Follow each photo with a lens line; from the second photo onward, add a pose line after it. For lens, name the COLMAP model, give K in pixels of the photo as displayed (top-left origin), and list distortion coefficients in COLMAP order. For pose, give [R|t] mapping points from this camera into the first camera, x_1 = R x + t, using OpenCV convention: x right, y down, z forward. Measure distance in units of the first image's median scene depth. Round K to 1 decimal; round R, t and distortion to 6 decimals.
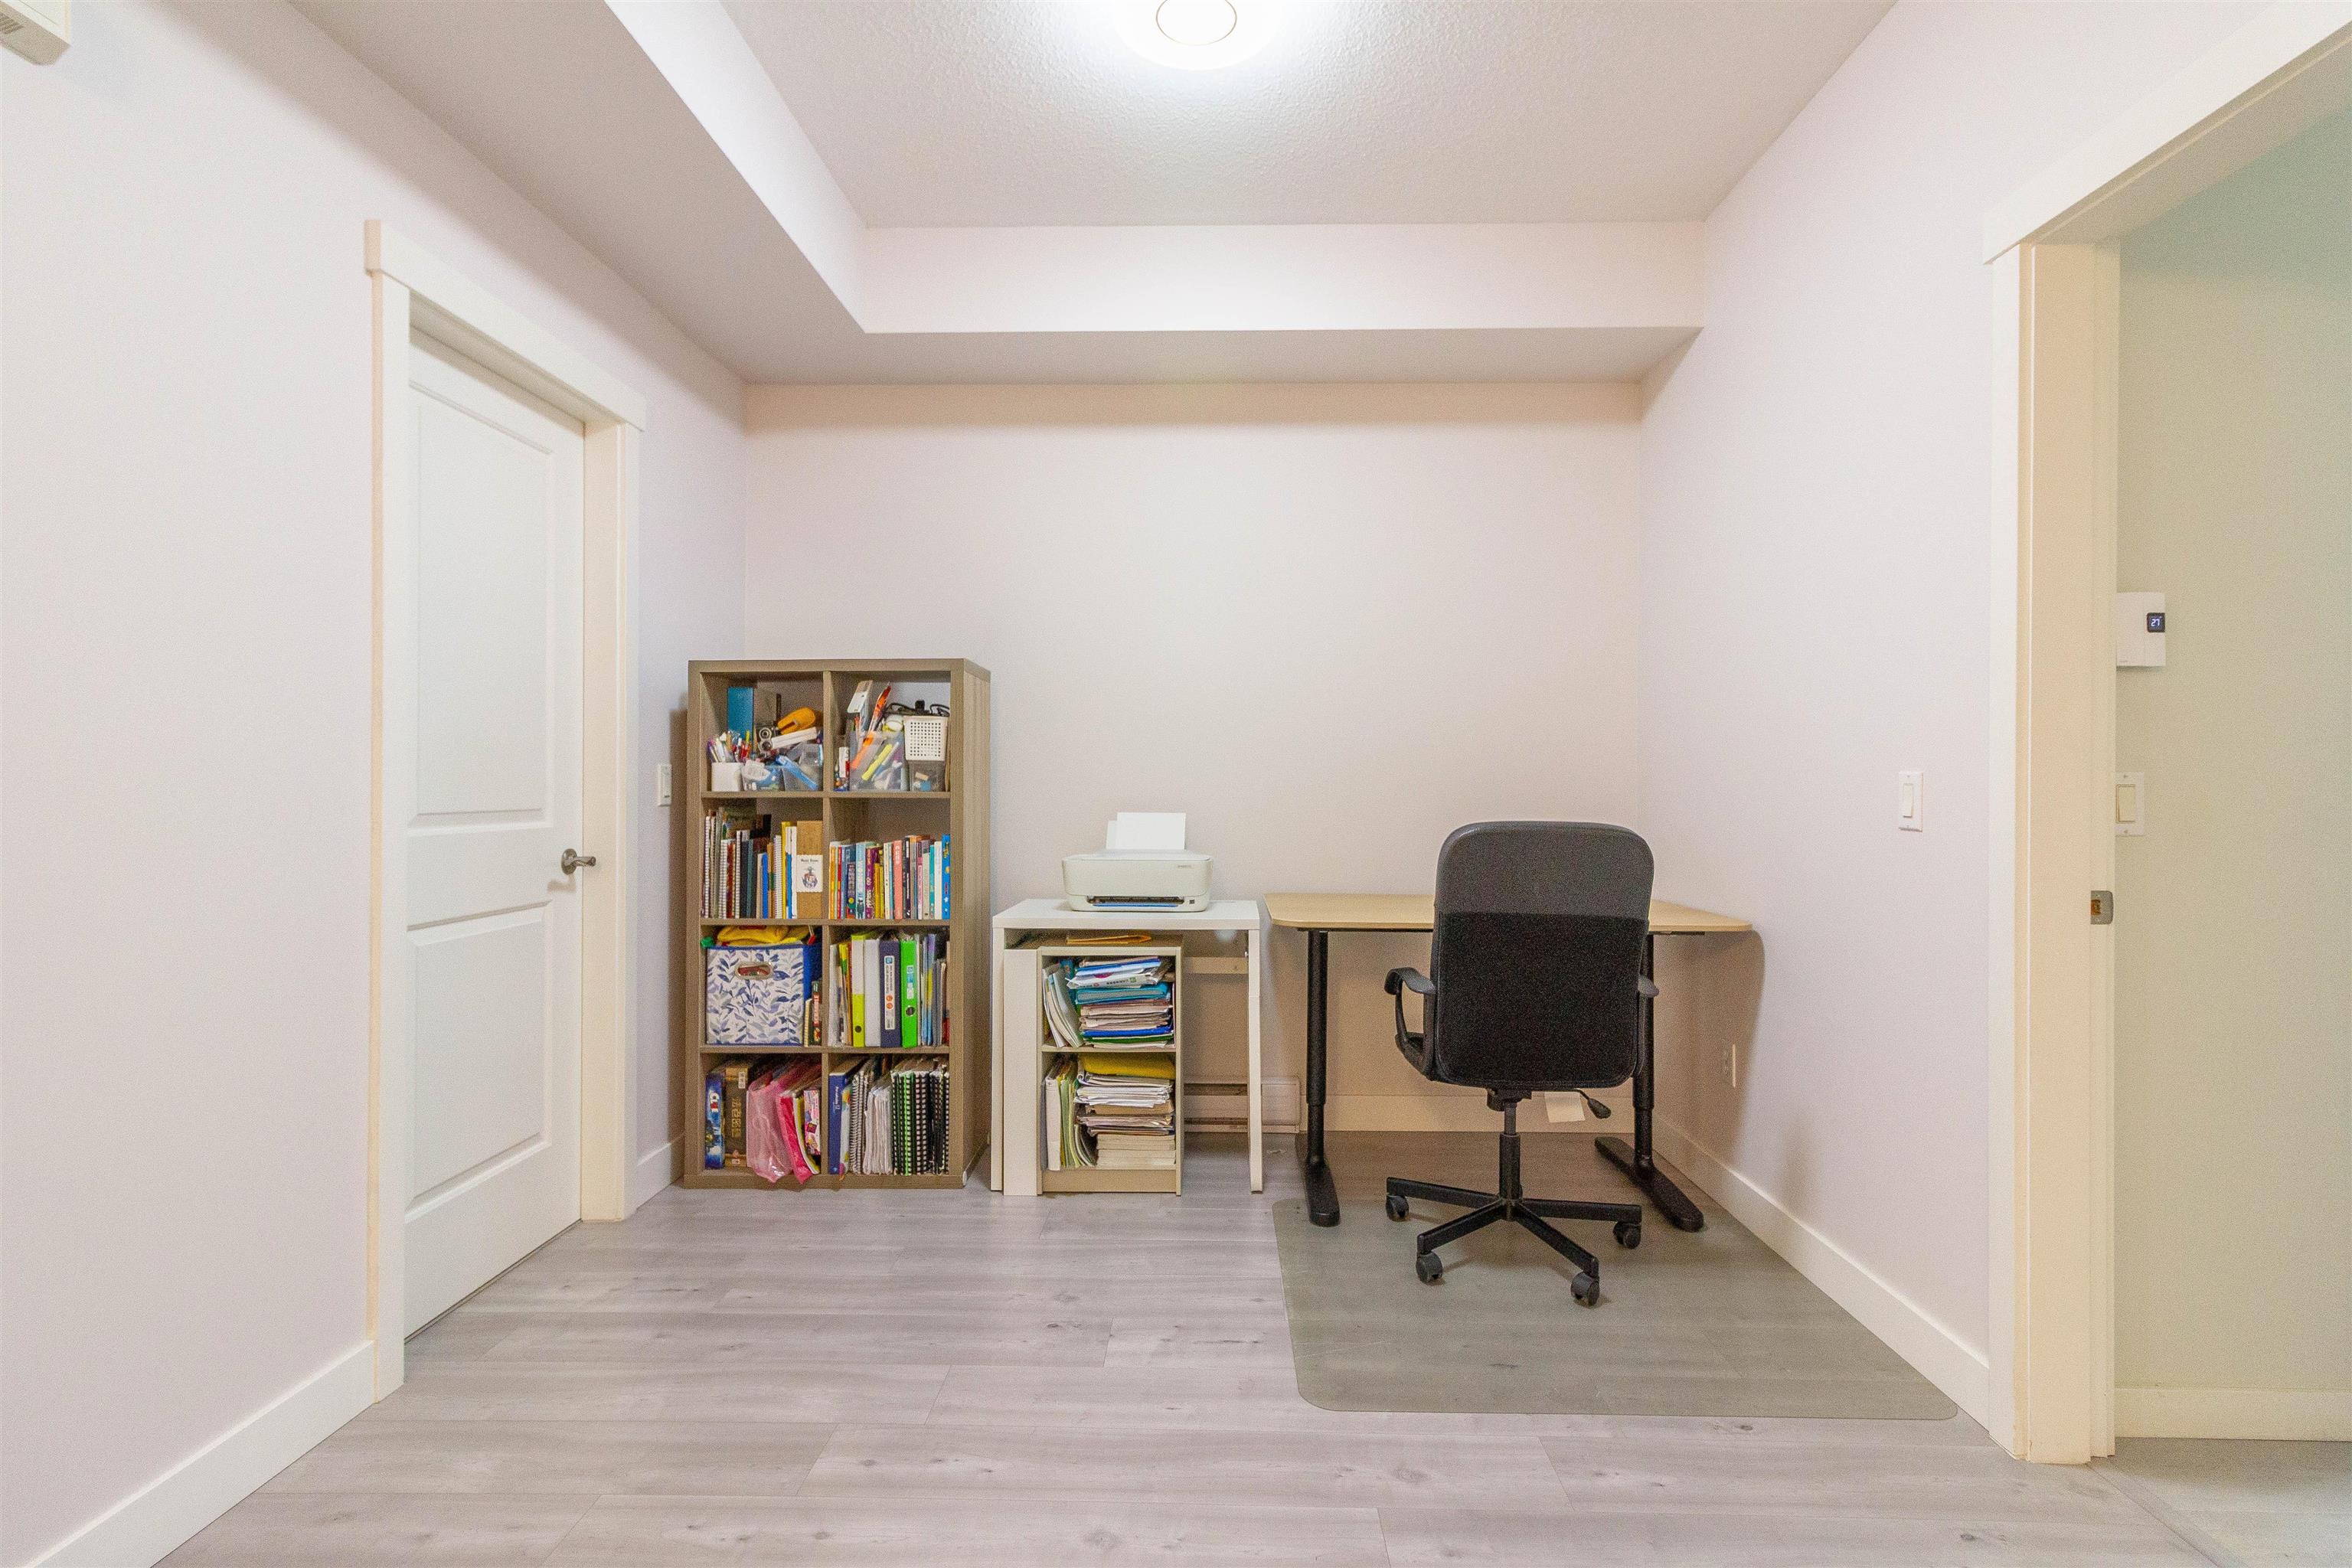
lens RADIAL K [[1089.5, 0, 1217.1], [0, 1089.5, 780.7], [0, 0, 1]] dist [0.003700, 0.000435]
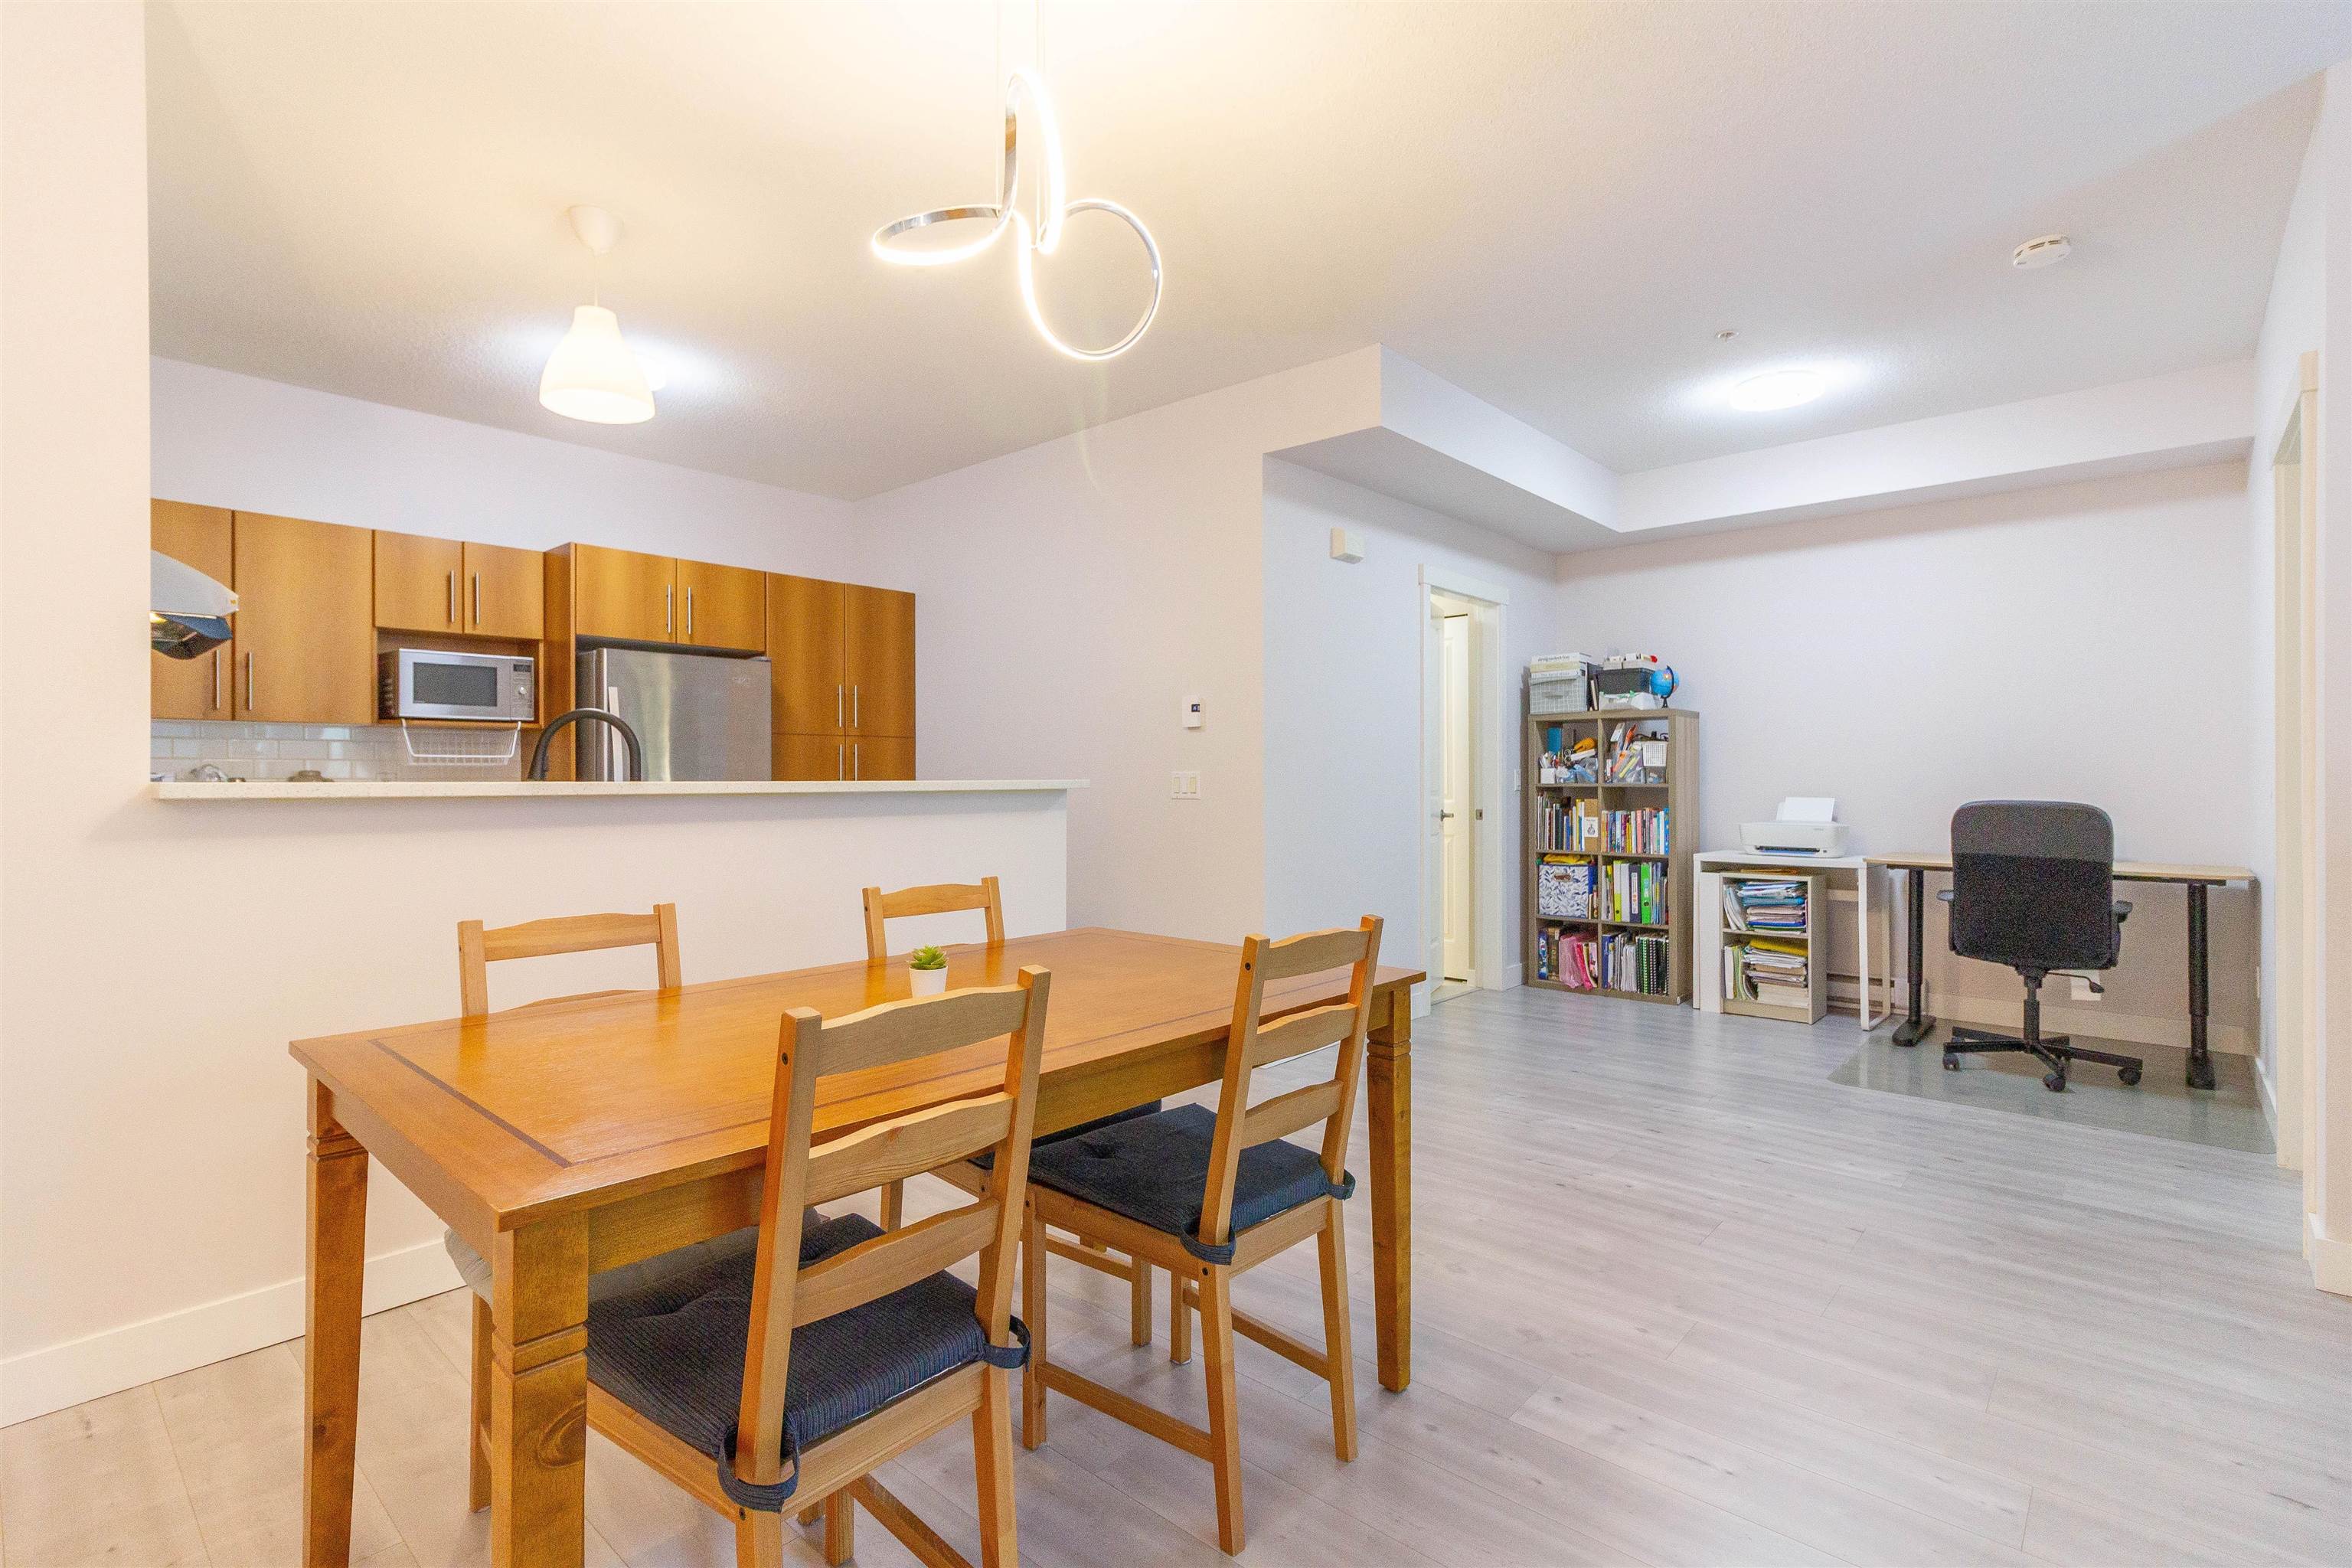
lens RADIAL K [[1121.4, 0, 1174.7], [0, 1121.4, 771.0], [0, 0, 1]] dist [0.000803, 0.000380]
pose [[0.744077, -0.007730, -0.668049, 0.382901], [0.000723, 0.999942, -0.010765, 0.008837], [0.668093, 0.007527, 0.744040, -0.915474]]
